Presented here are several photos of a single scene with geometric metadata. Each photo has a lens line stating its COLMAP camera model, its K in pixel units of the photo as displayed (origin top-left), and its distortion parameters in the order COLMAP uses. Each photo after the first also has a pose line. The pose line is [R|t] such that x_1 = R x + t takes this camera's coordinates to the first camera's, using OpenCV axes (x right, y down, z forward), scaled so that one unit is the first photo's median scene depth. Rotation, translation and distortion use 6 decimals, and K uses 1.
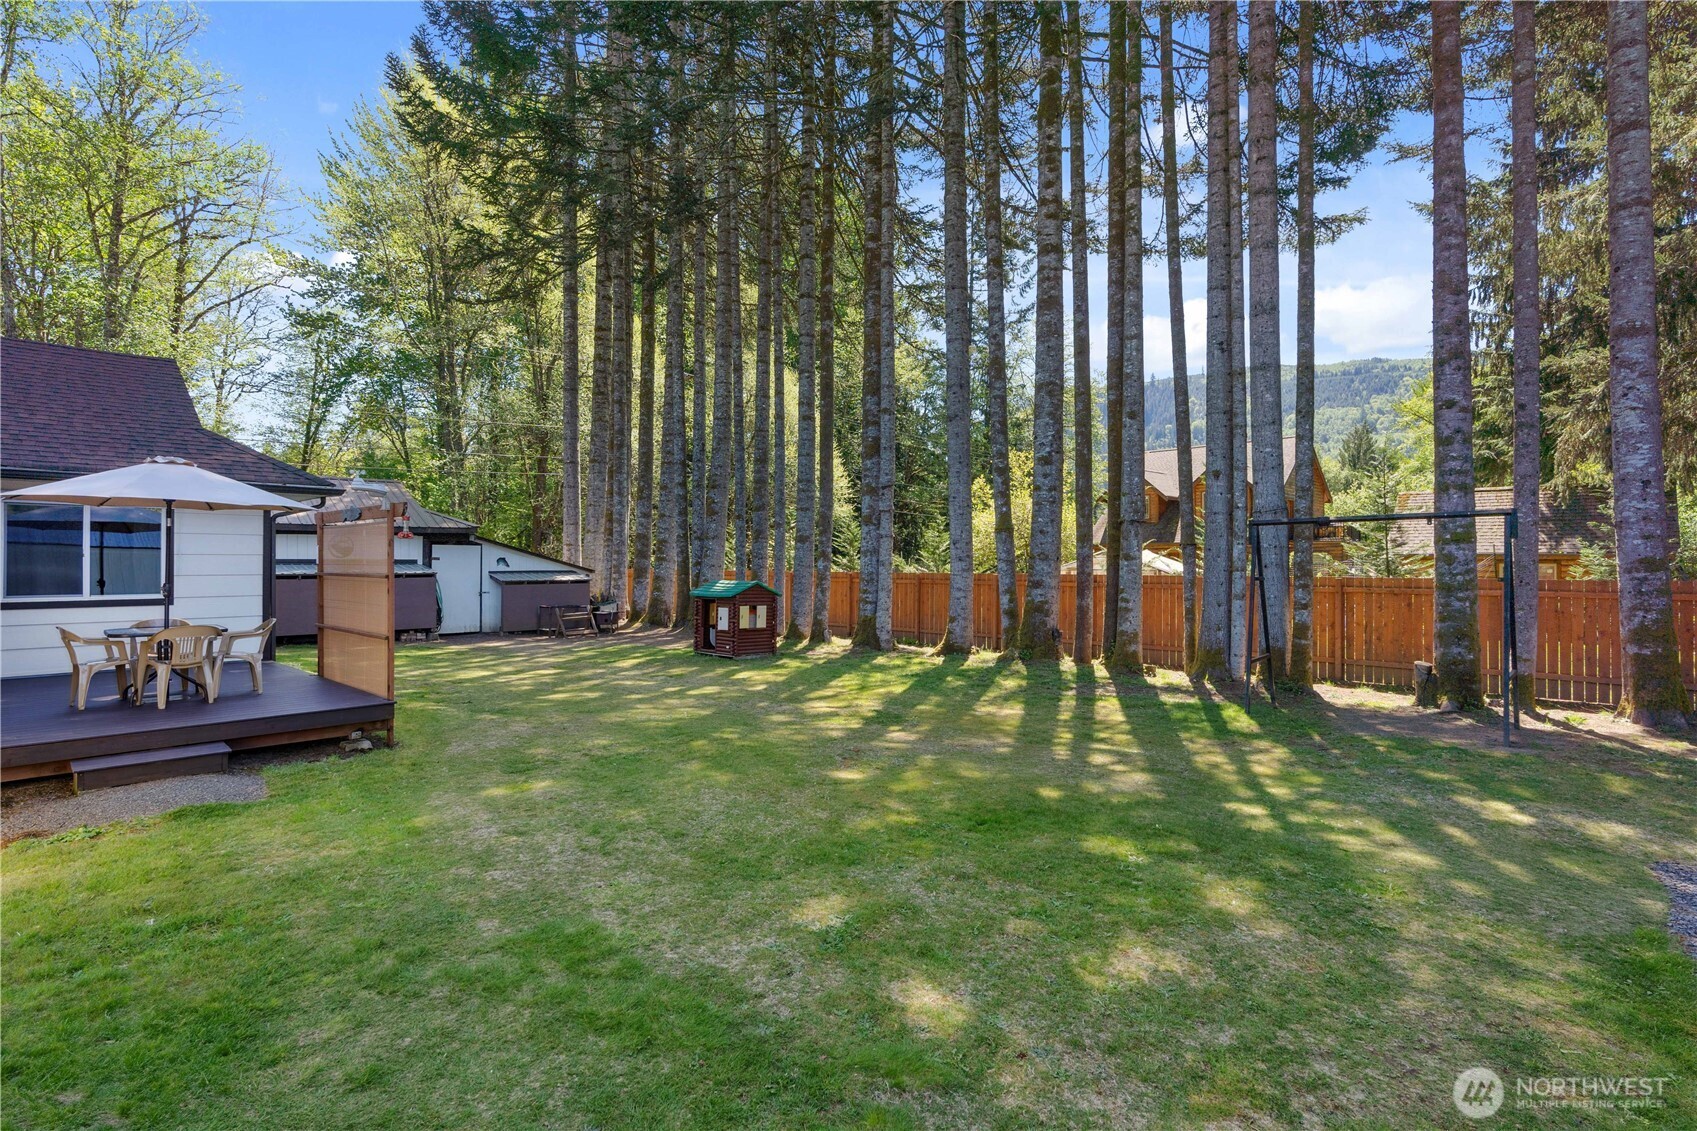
lens RADIAL K [[829.8, 0, 835.7], [0, 829.8, 549.4], [0, 0, 1]] dist [0.000669, -0.000317]
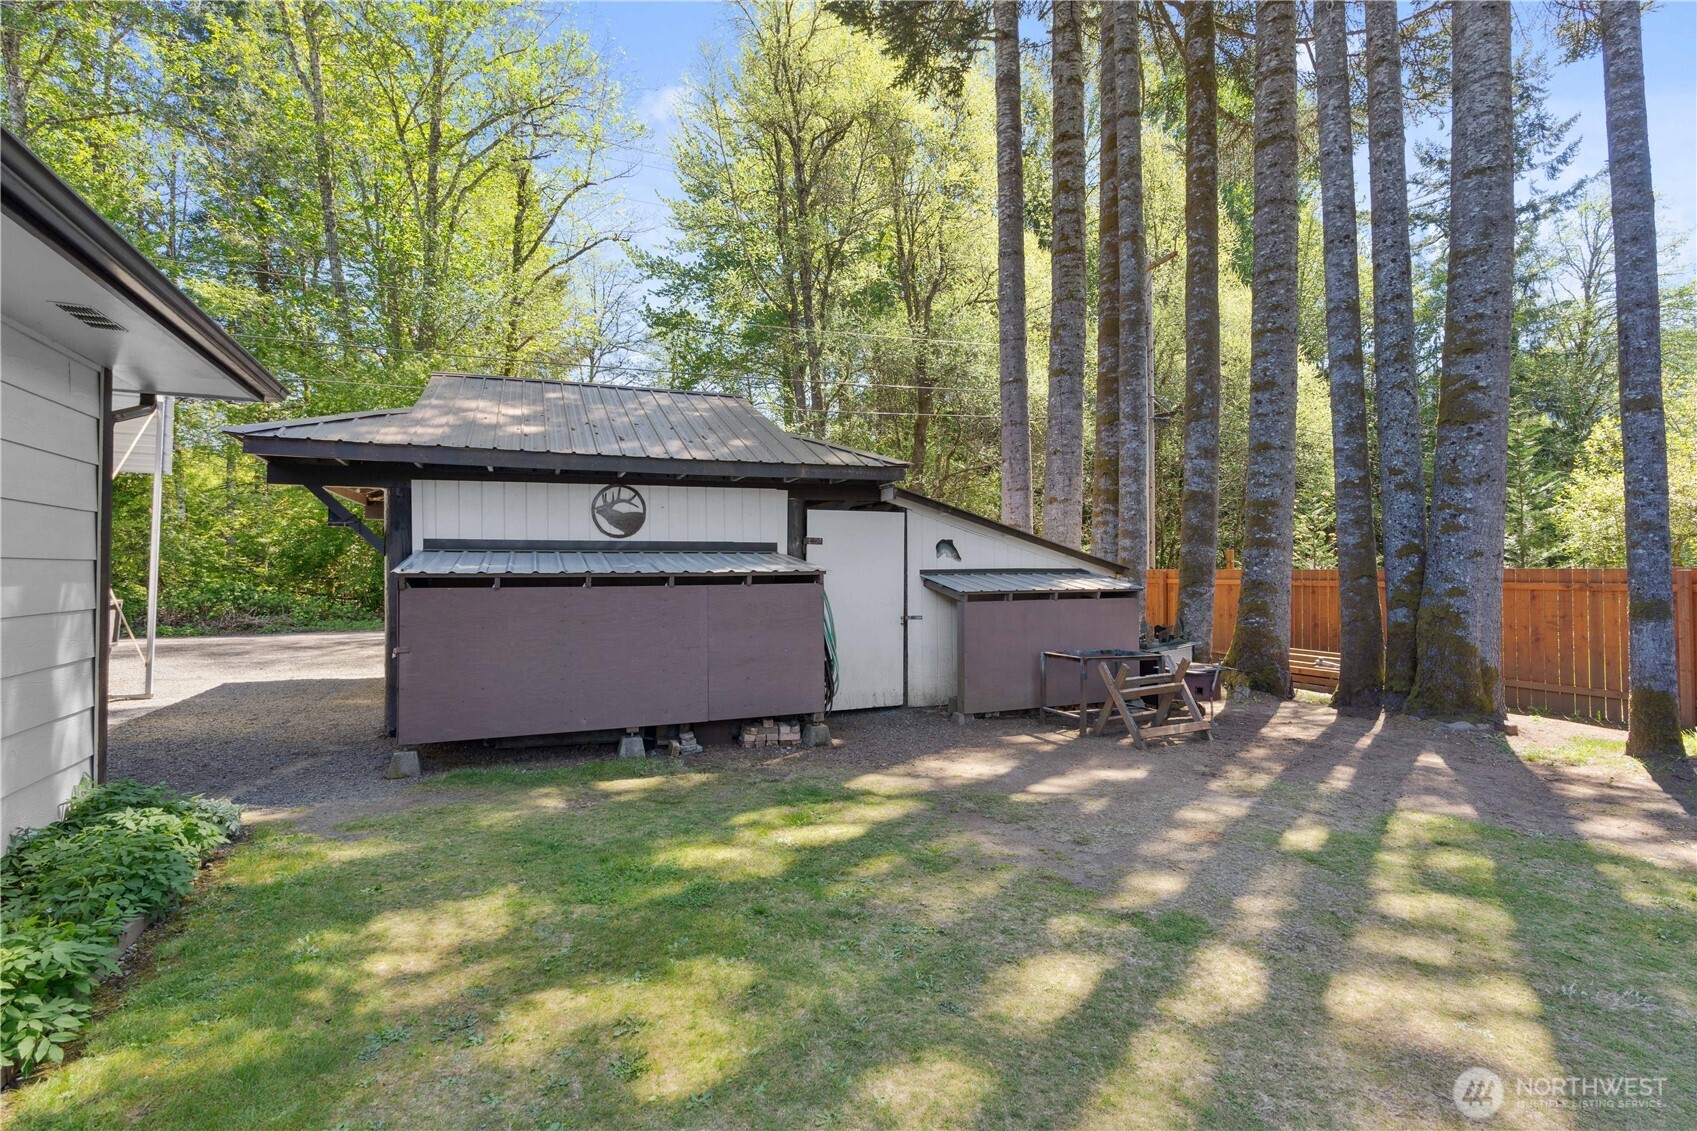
lens RADIAL K [[772.6, 0, 843.6], [0, 772.6, 558.5], [0, 0, 1]] dist [-0.003592, -0.000581]
pose [[0.934236, -0.010124, -0.356513, -0.308181], [0.009548, 0.999949, -0.003375, 0.021225], [0.356529, -0.000251, 0.934284, 0.597306]]
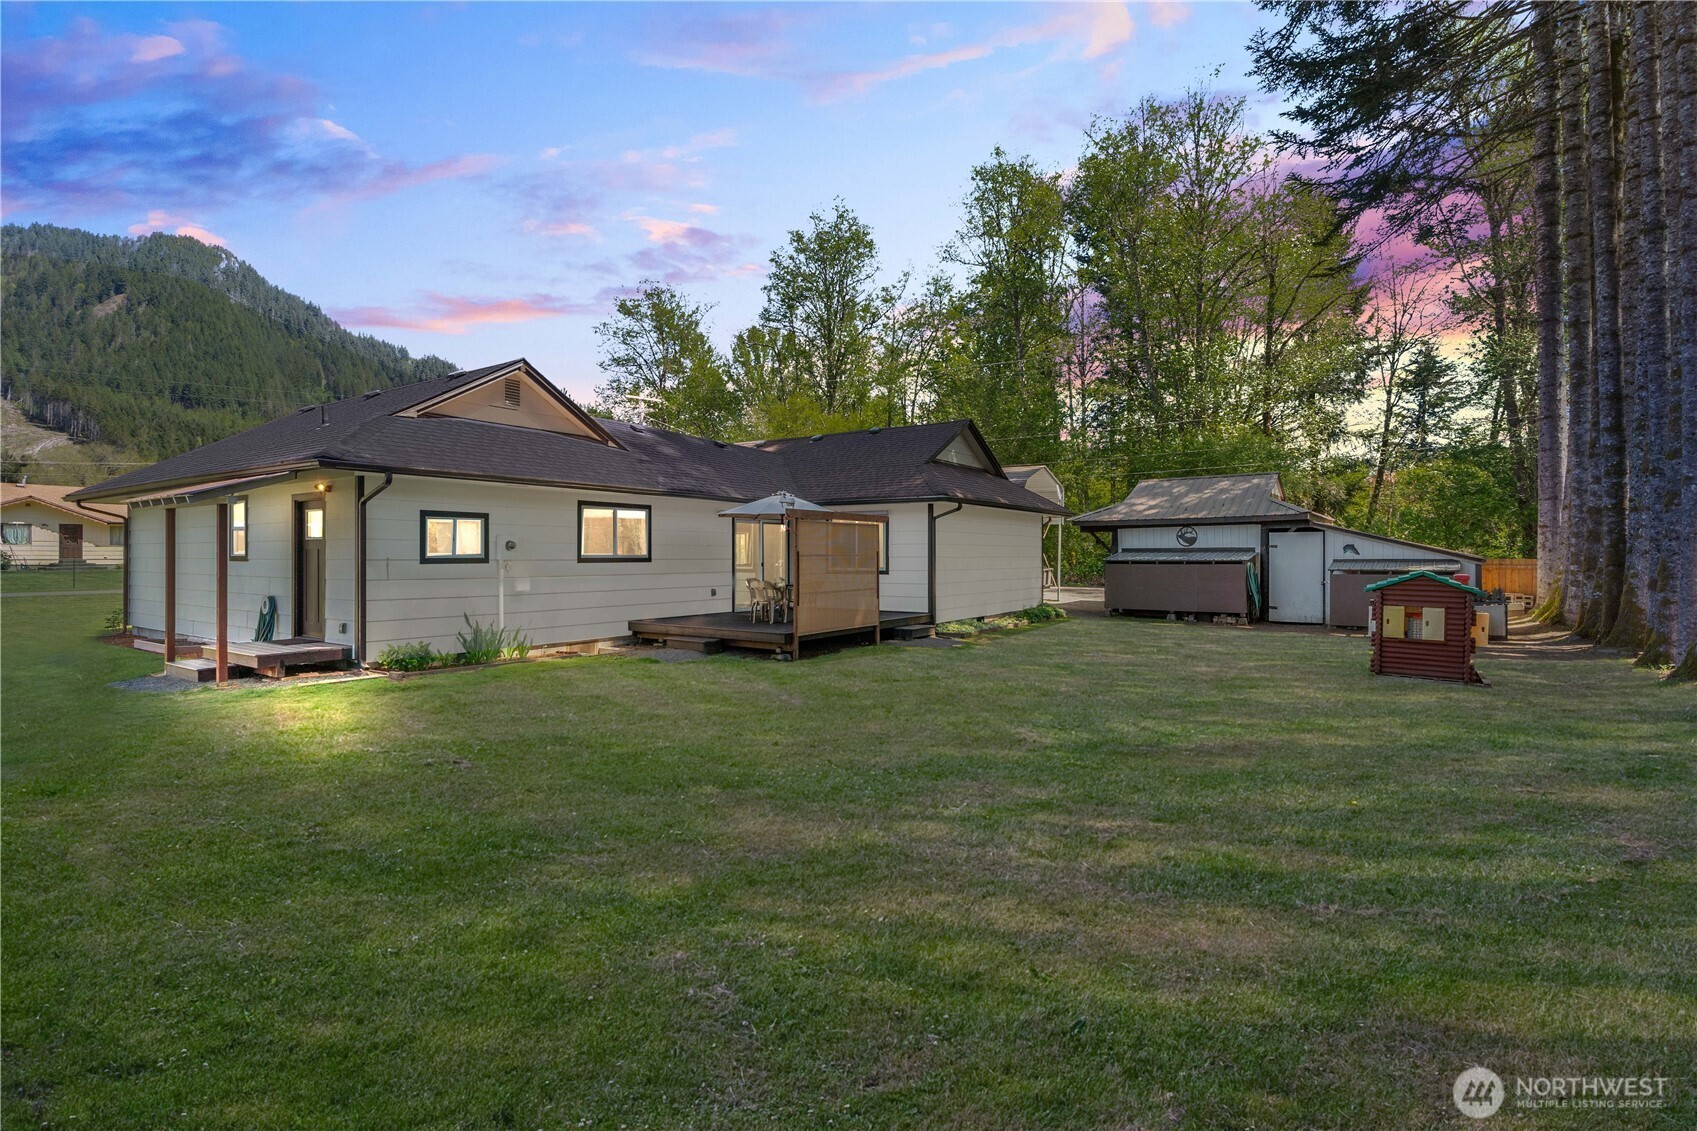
lens RADIAL K [[772.6, 0, 843.6], [0, 772.6, 558.5], [0, 0, 1]] dist [-0.003592, -0.000581]
pose [[0.171549, 0.002180, -0.985173, 0.338835], [0.014795, 0.999879, 0.004789, 0.012987], [0.985064, -0.015397, 0.171496, 0.309647]]
